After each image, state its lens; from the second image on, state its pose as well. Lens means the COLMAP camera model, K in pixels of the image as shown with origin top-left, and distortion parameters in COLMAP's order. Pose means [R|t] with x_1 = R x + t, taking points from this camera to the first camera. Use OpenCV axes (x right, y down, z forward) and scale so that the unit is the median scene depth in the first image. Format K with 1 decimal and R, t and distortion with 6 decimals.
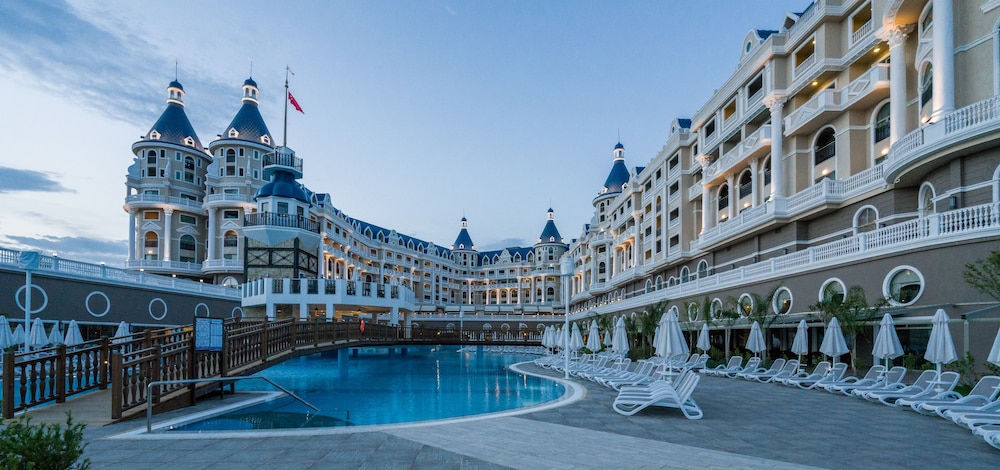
lens RADIAL K [[444.9, 0, 496.8], [0, 444.9, 332.1], [0, 0, 1]] dist [0.000632, 0.000069]
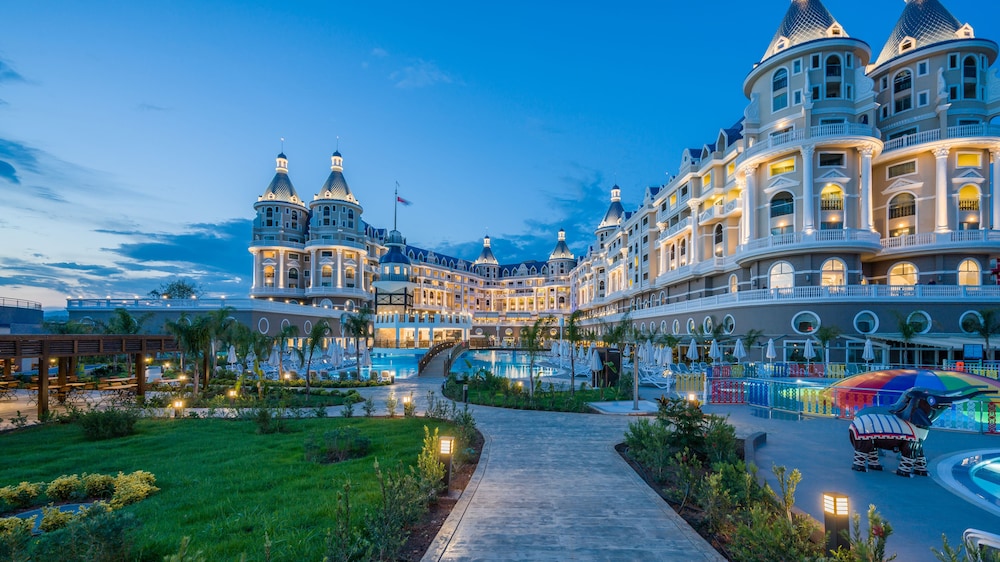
lens RADIAL K [[445.8, 0, 498.3], [0, 445.8, 327.9], [0, 0, 1]] dist [0.001672, 0.000424]
pose [[0.999630, -0.002370, -0.027088, -0.029928], [0.002232, 0.999984, -0.005148, -0.026496], [0.027100, 0.005086, 0.999620, -0.359578]]
